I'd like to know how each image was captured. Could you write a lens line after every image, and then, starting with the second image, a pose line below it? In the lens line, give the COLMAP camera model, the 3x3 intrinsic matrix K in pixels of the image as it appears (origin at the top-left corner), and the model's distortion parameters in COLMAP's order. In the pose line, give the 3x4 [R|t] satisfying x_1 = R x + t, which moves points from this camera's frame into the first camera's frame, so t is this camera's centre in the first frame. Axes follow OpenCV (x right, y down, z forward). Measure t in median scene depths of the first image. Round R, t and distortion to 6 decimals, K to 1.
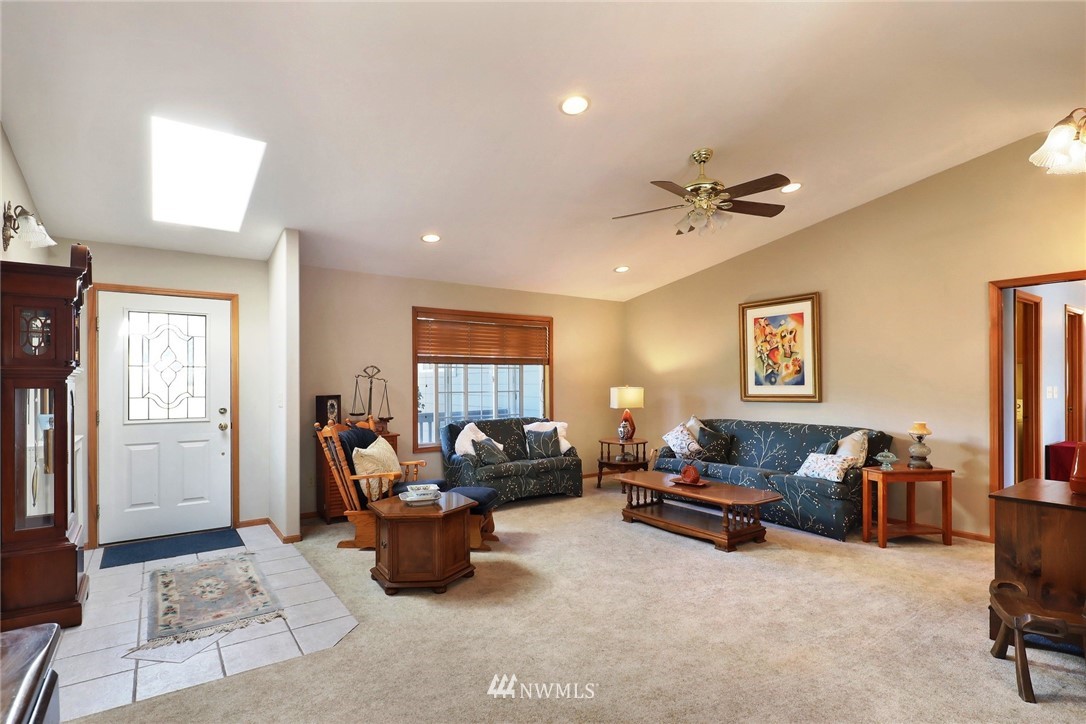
lens RADIAL K [[536.4, 0, 539.2], [0, 536.4, 385.5], [0, 0, 1]] dist [0.005256, -0.003229]
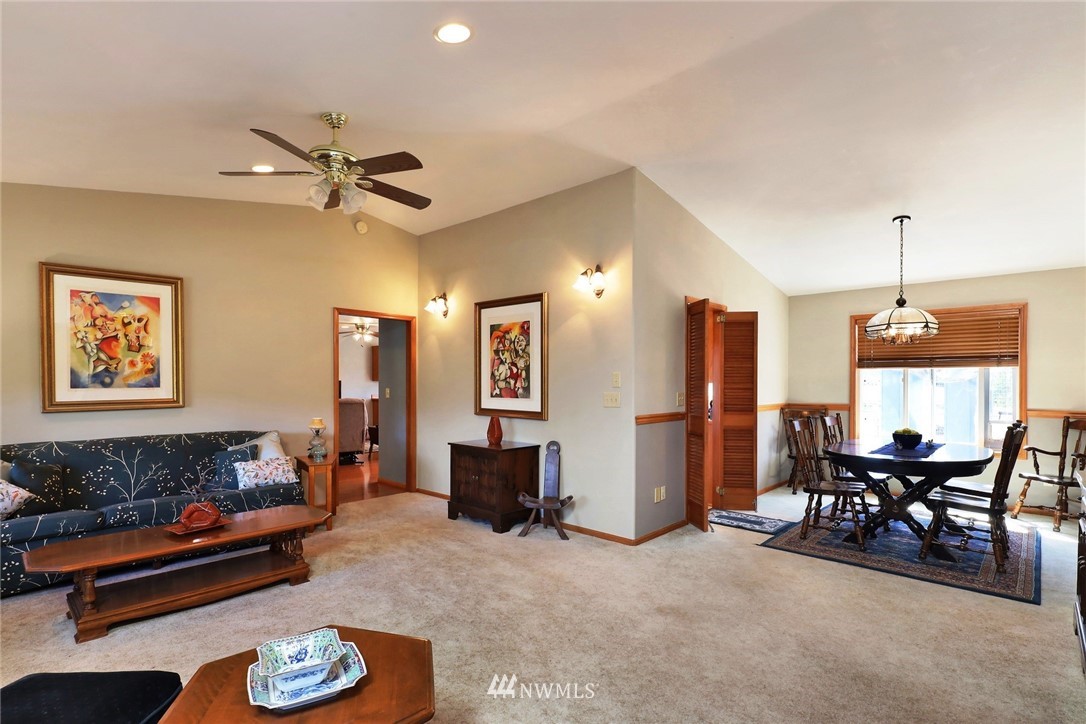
lens RADIAL K [[536.4, 0, 548.1], [0, 536.4, 383.8], [0, 0, 1]] dist [0.005256, -0.003229]
pose [[-0.220018, 0.001432, 0.975495, -0.411644], [0.004456, 0.999990, -0.000463, -0.002909], [-0.975486, 0.004245, -0.220022, 0.582240]]
